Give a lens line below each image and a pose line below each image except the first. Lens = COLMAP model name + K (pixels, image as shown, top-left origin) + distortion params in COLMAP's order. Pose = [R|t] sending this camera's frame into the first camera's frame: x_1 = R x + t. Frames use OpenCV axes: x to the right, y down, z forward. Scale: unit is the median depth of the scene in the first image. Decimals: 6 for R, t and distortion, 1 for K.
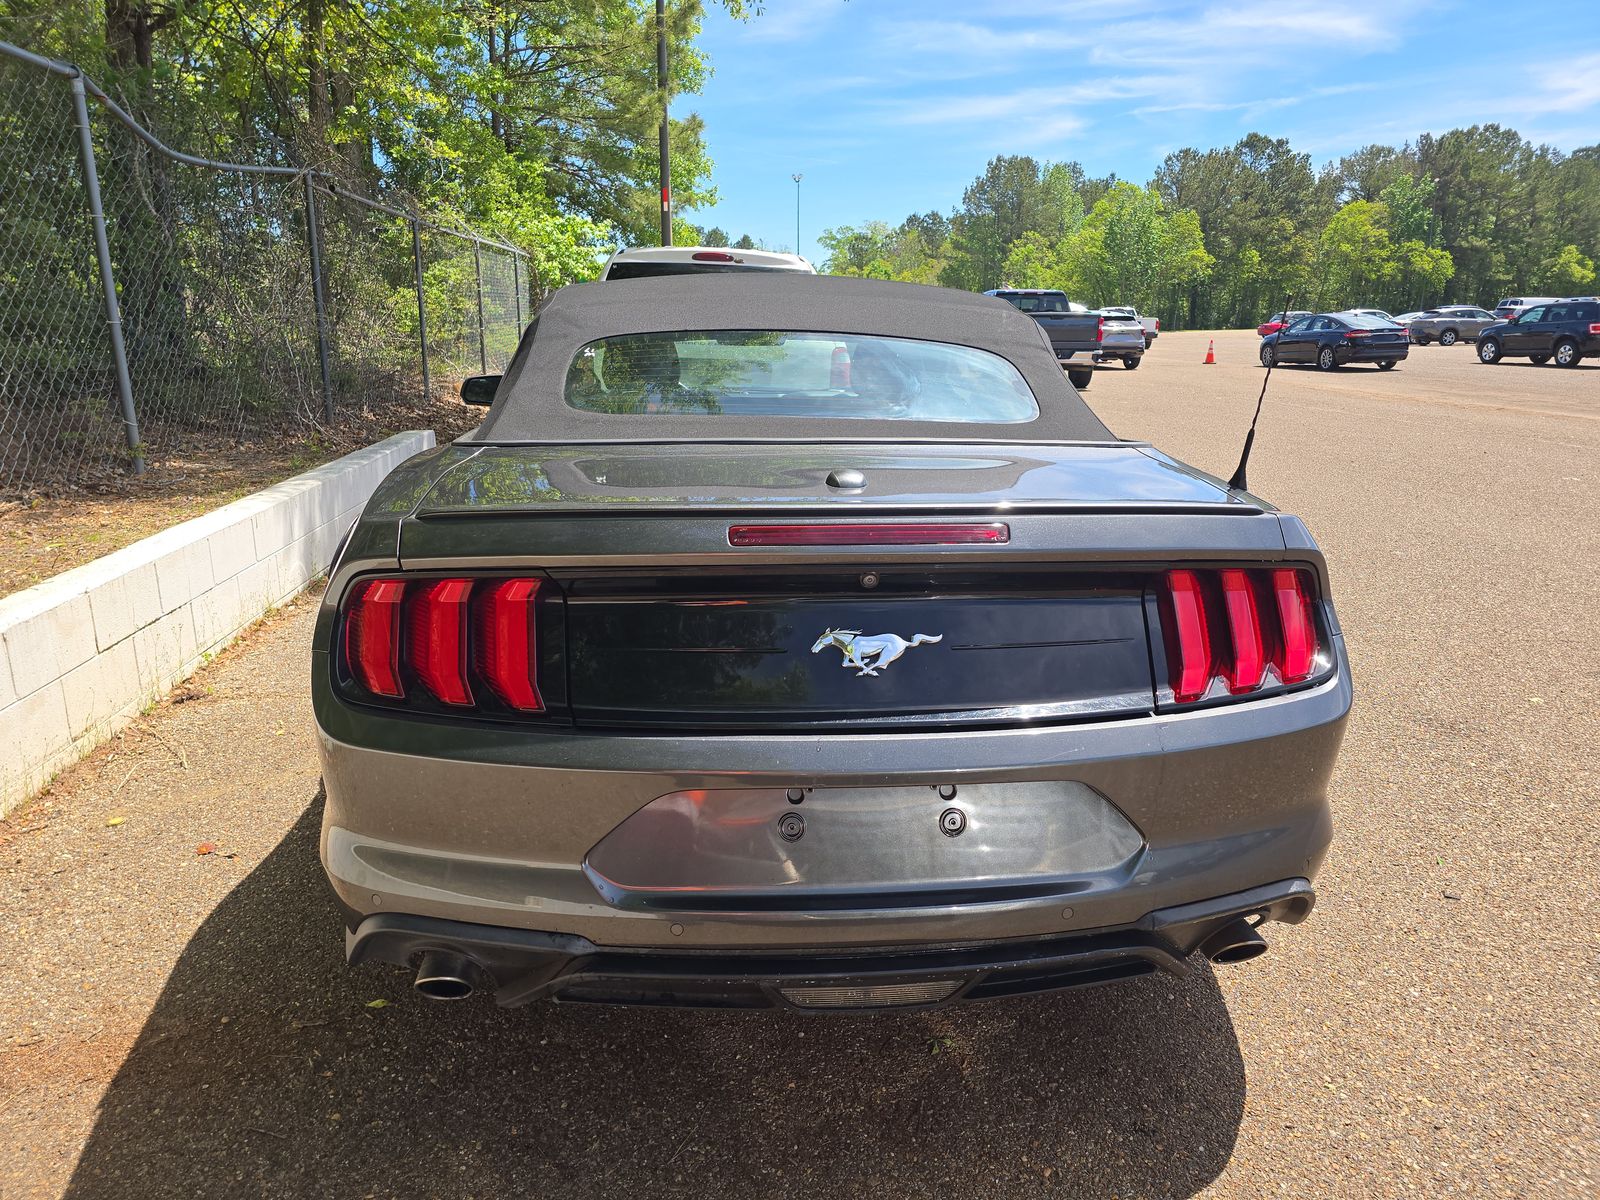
lens RADIAL K [[1060.8, 0, 795.4], [0, 1060.8, 606.1], [0, 0, 1]] dist [0.015732, -0.020636]
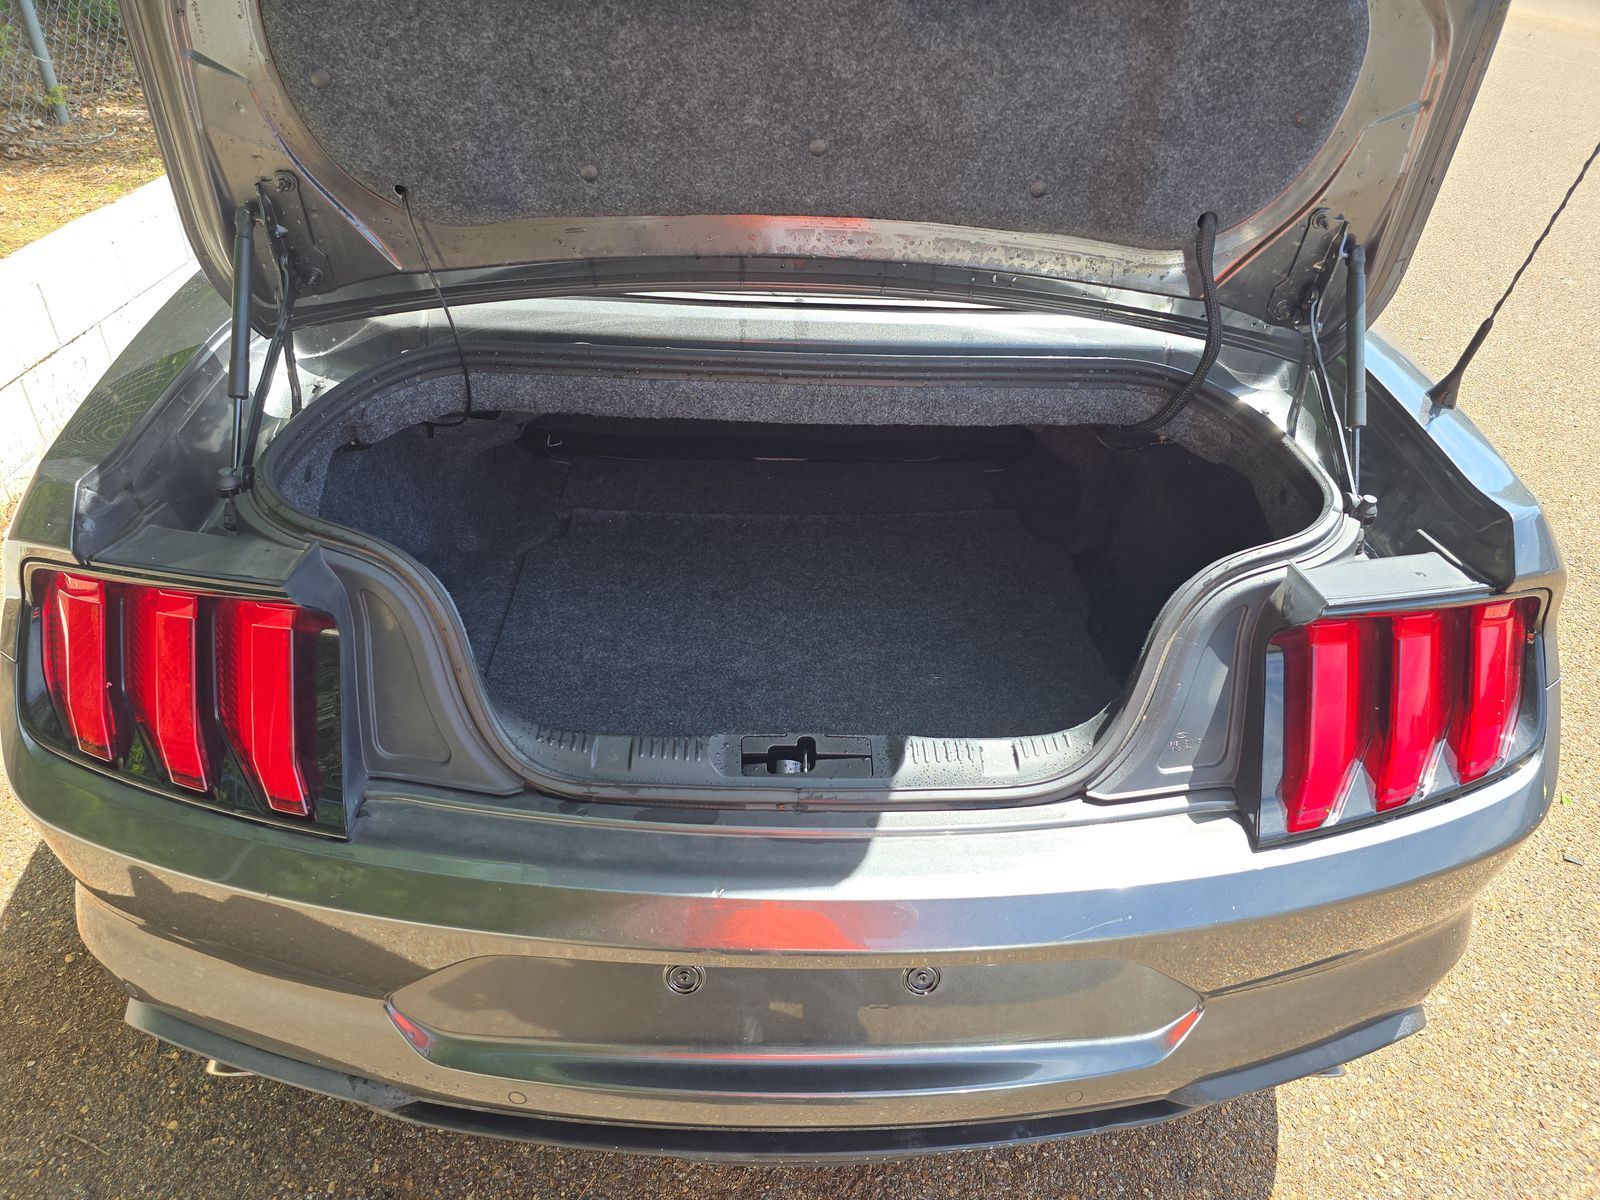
lens RADIAL K [[1060.8, 0, 796.7], [0, 1060.8, 600.4], [0, 0, 1]] dist [0.015732, -0.020636]
pose [[0.997109, 0.062342, -0.043447, 0.067371], [-0.044960, 0.944958, 0.324087, -0.195262], [0.061260, -0.321197, 0.945029, 0.344839]]
